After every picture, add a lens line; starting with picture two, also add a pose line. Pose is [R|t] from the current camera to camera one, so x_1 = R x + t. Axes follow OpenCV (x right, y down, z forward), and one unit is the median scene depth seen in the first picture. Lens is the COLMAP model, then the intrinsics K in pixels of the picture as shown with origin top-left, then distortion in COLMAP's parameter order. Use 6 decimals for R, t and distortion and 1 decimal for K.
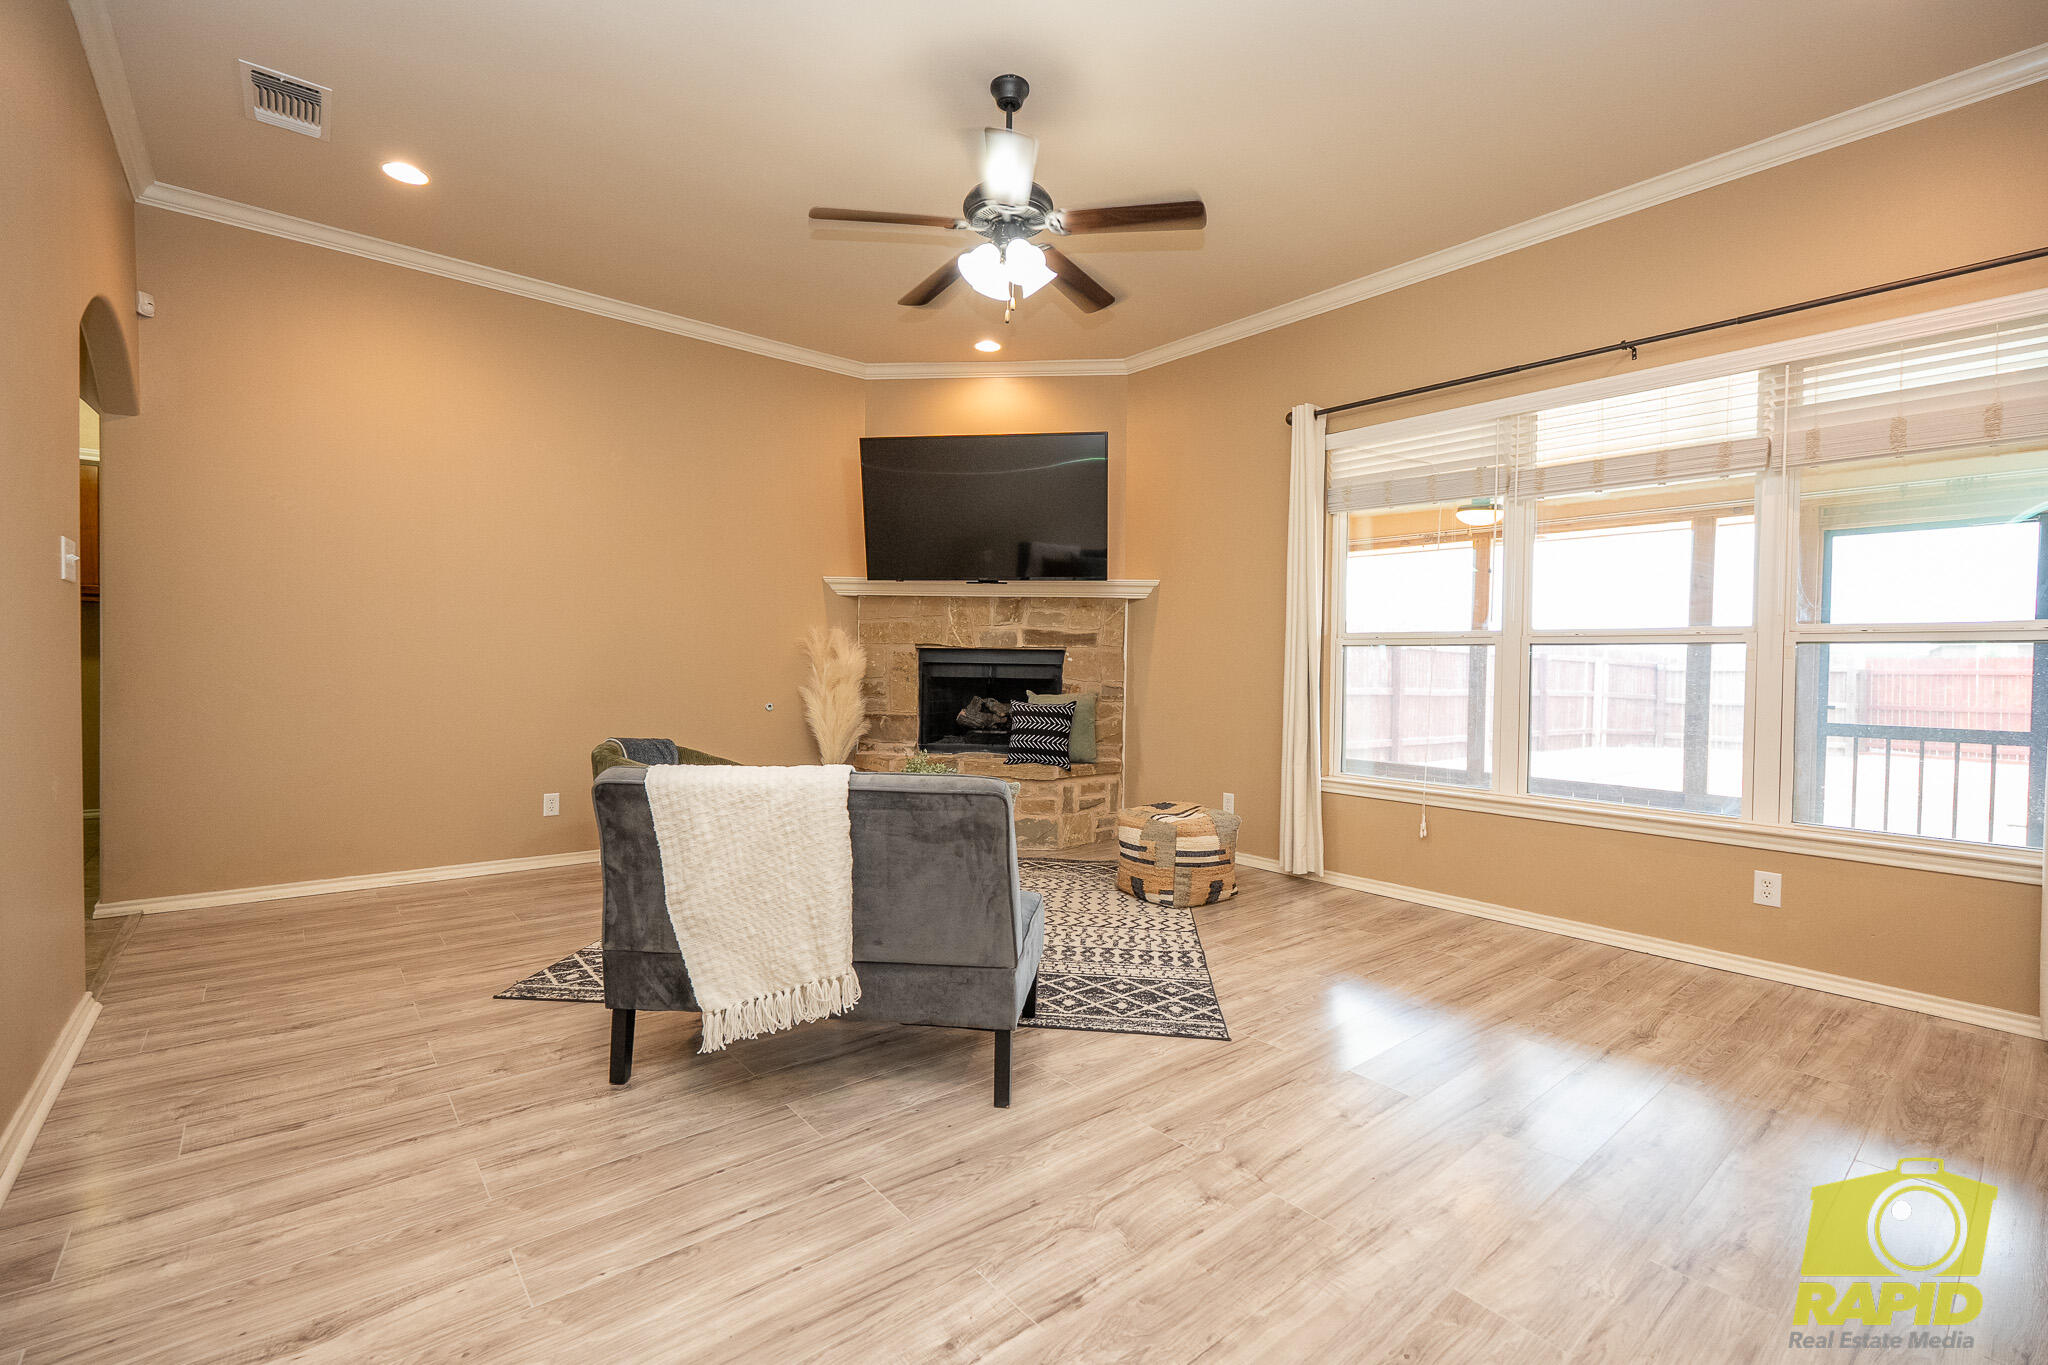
lens RADIAL K [[899.1, 0, 1024.0], [0, 899.1, 682.5], [0, 0, 1]] dist [-0.006849, 0.000921]
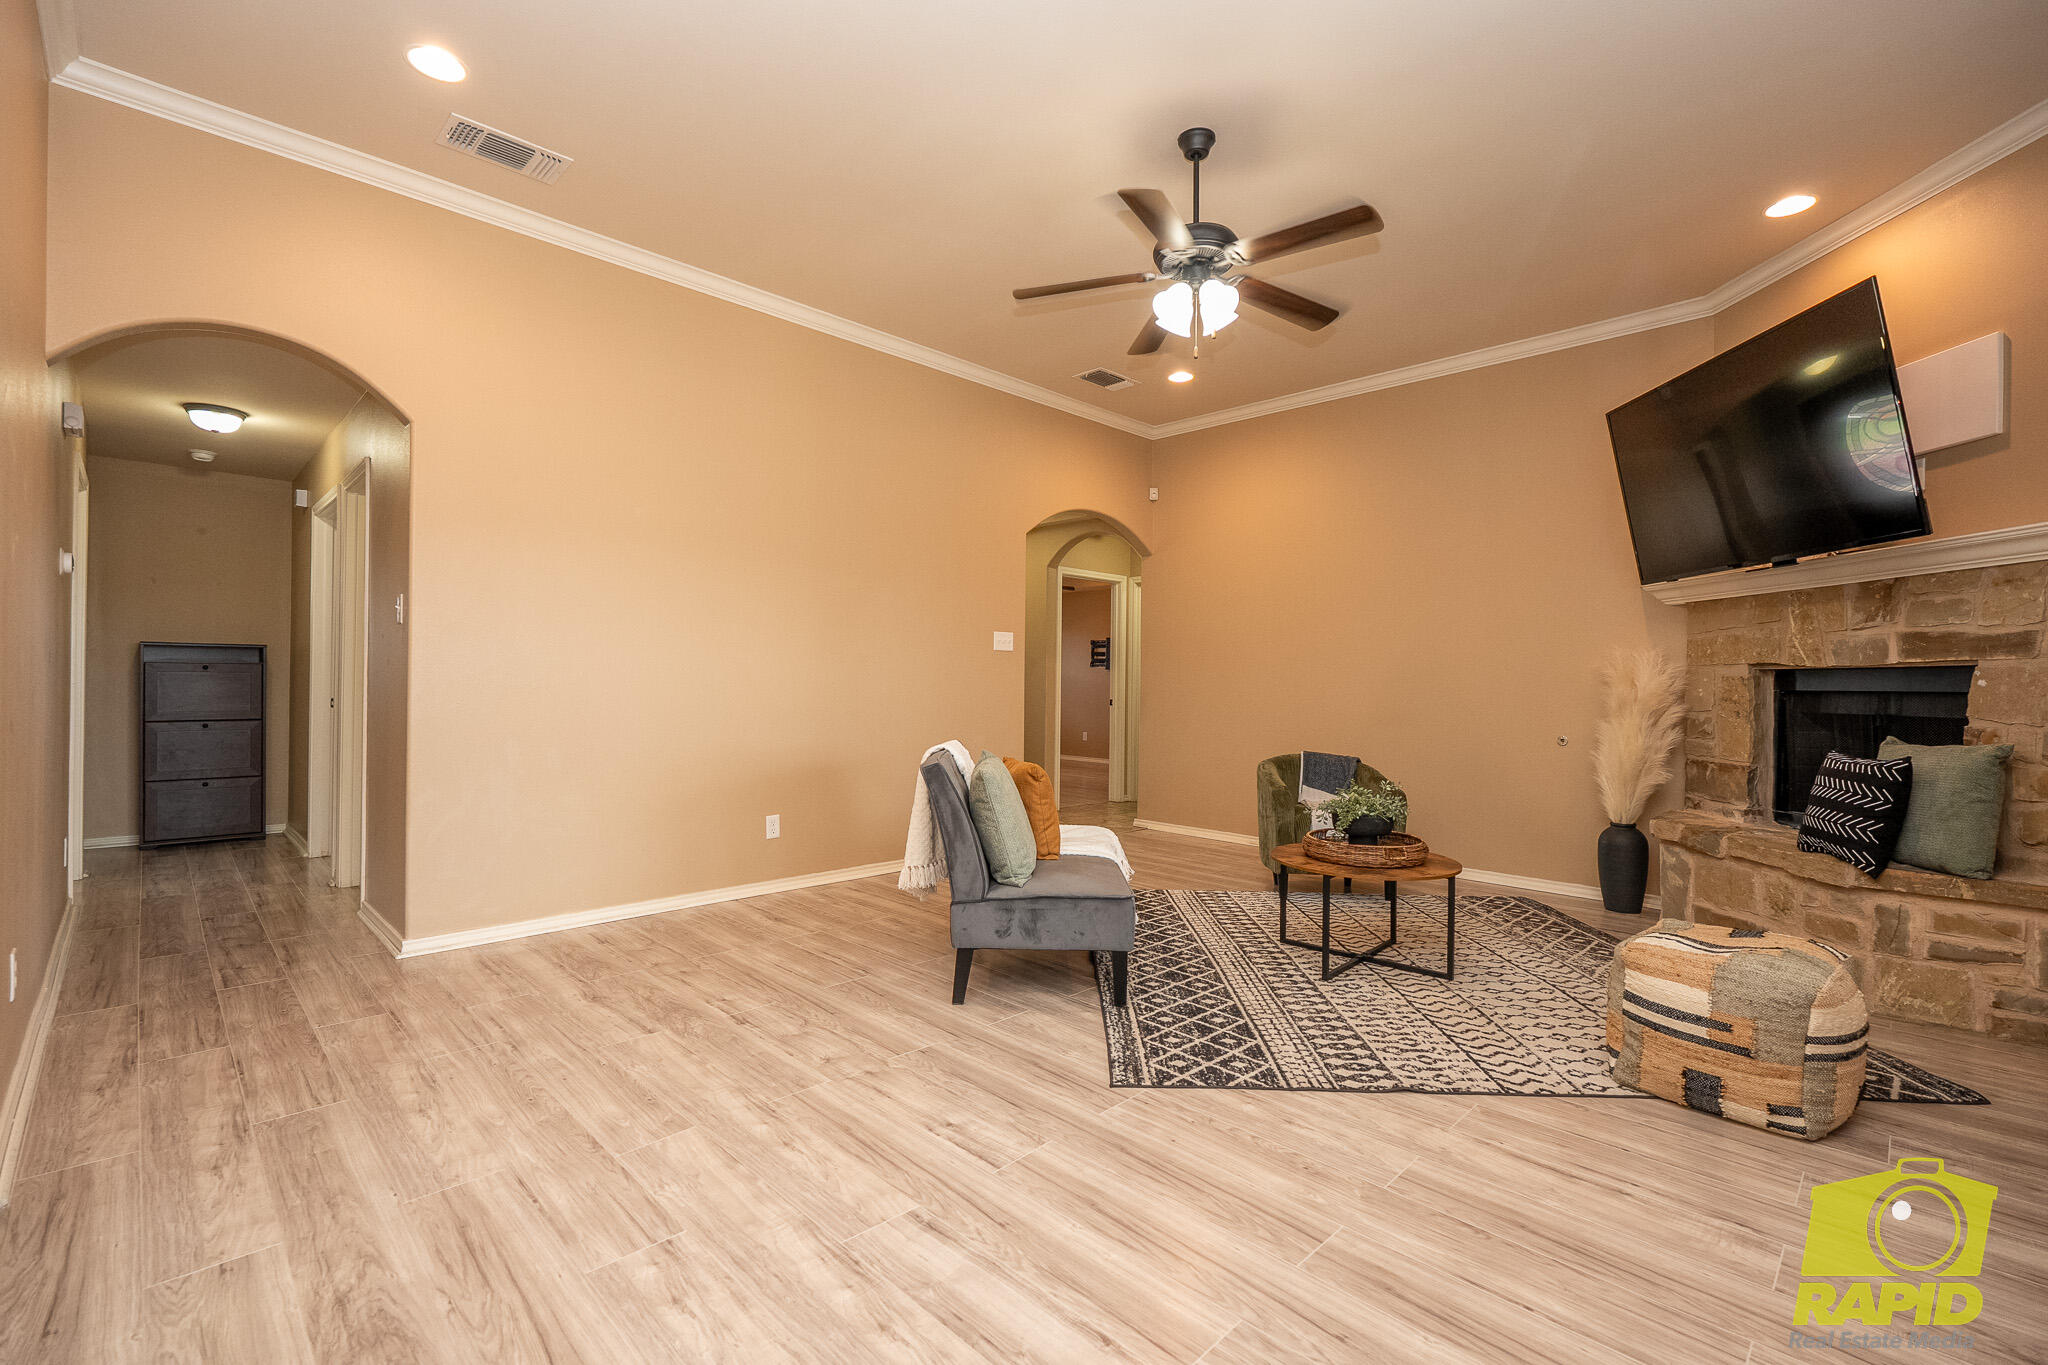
lens RADIAL K [[899.1, 0, 1024.0], [0, 899.1, 682.5], [0, 0, 1]] dist [-0.006849, 0.000921]
pose [[0.082491, -0.015703, -0.996468, 0.879320], [-0.031972, 0.999319, -0.018395, 0.003796], [0.996079, 0.033376, 0.081933, 0.632168]]
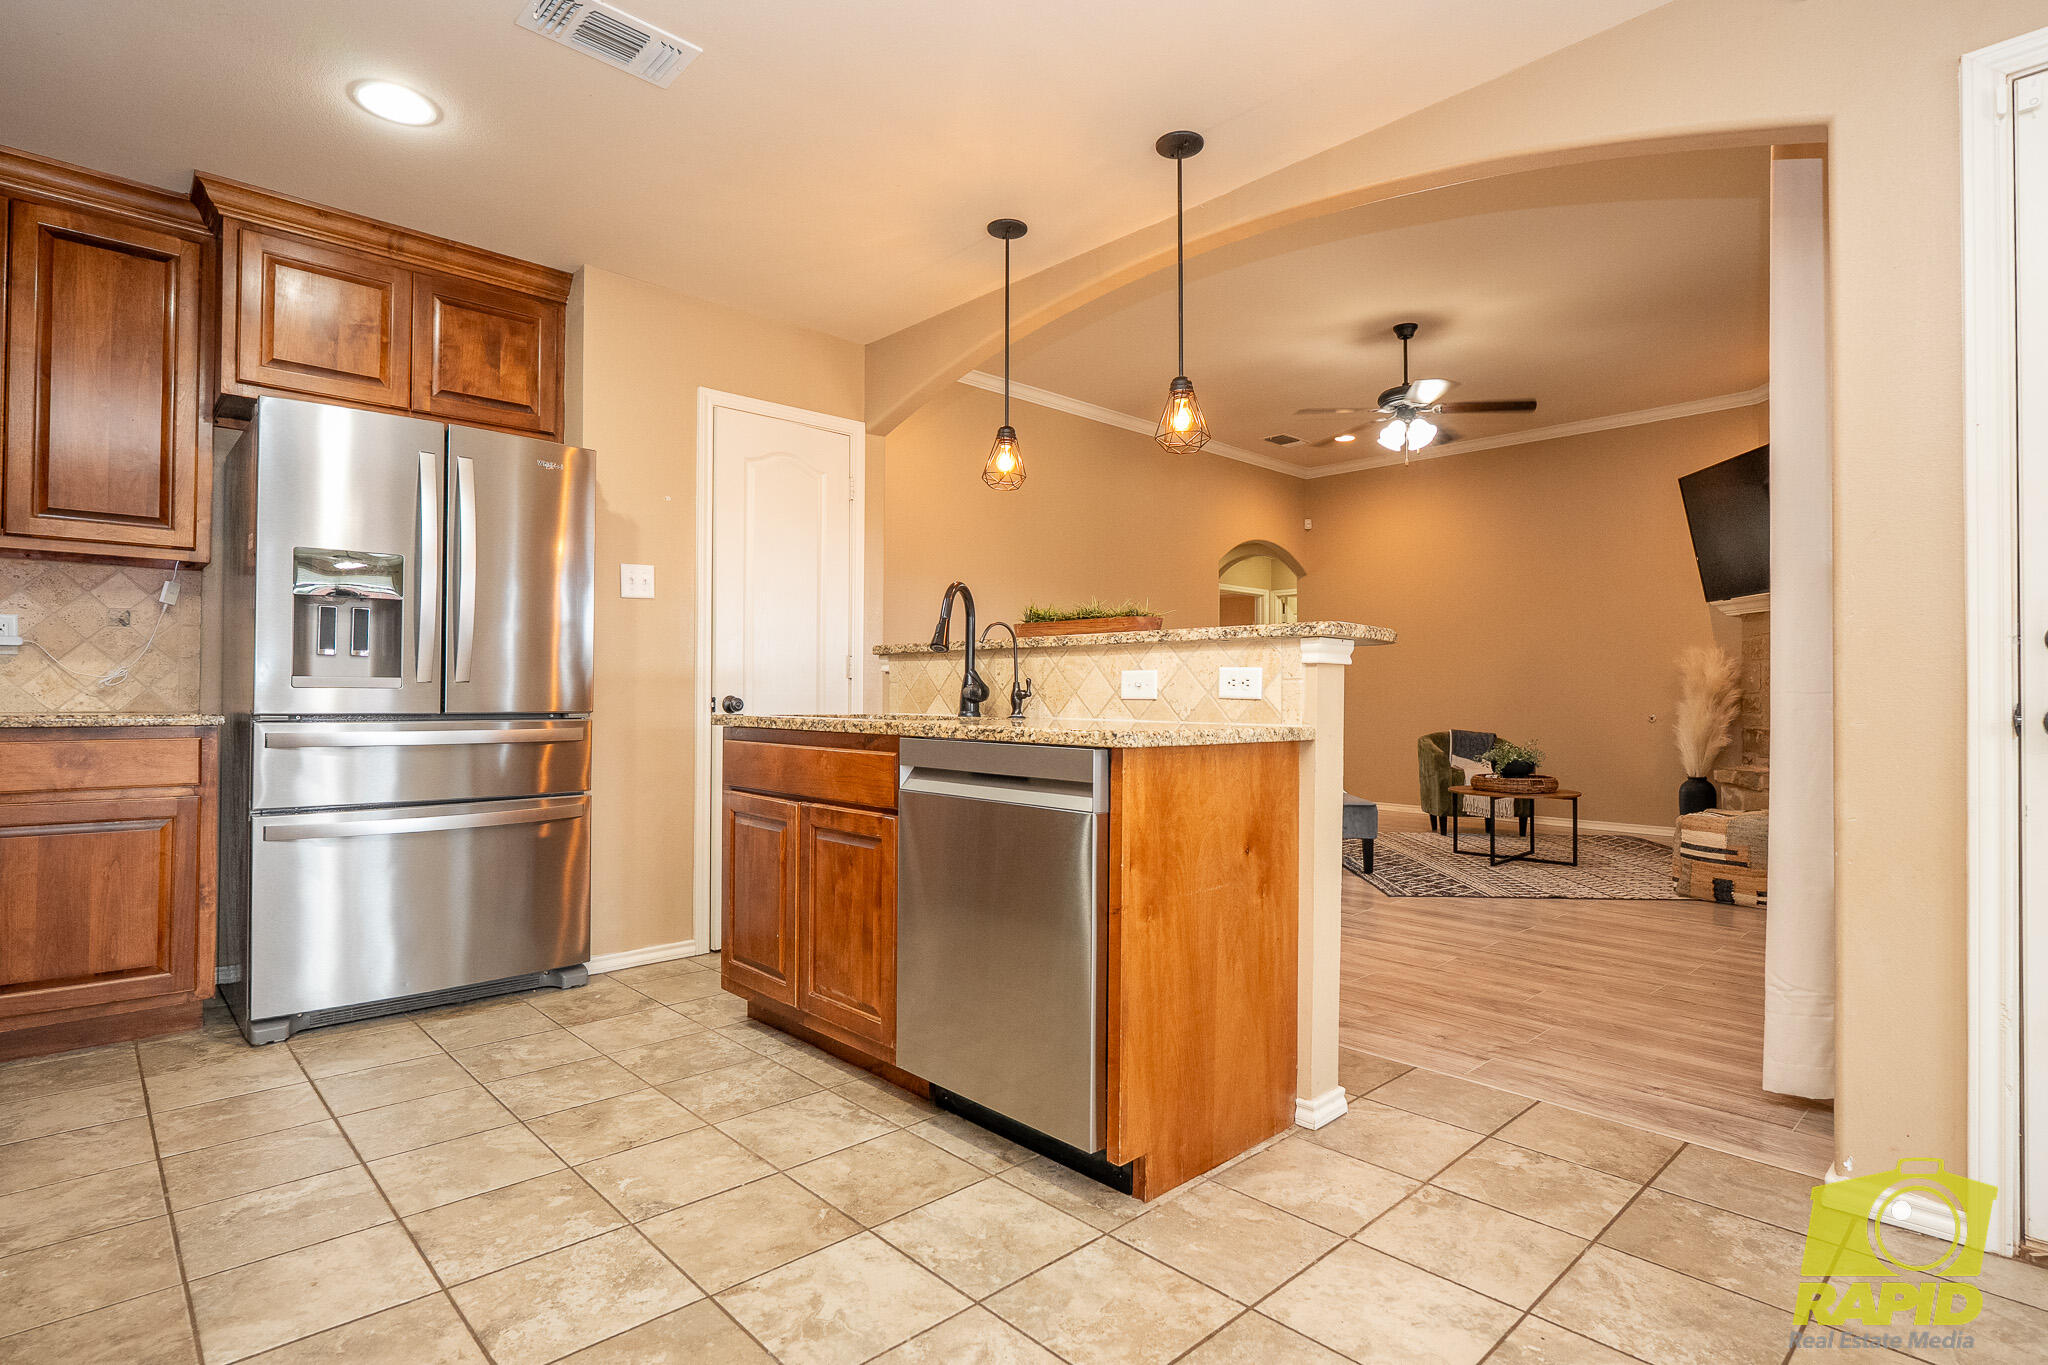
lens RADIAL K [[1029.0, 0, 1024.0], [0, 1029.0, 682.5], [0, 0, 1]] dist [-0.002873, -0.000172]
pose [[0.061959, -0.028774, -0.997664, 1.591348], [-0.023055, 0.999276, -0.030252, 0.061946], [0.997812, 0.024875, 0.061251, 0.161684]]
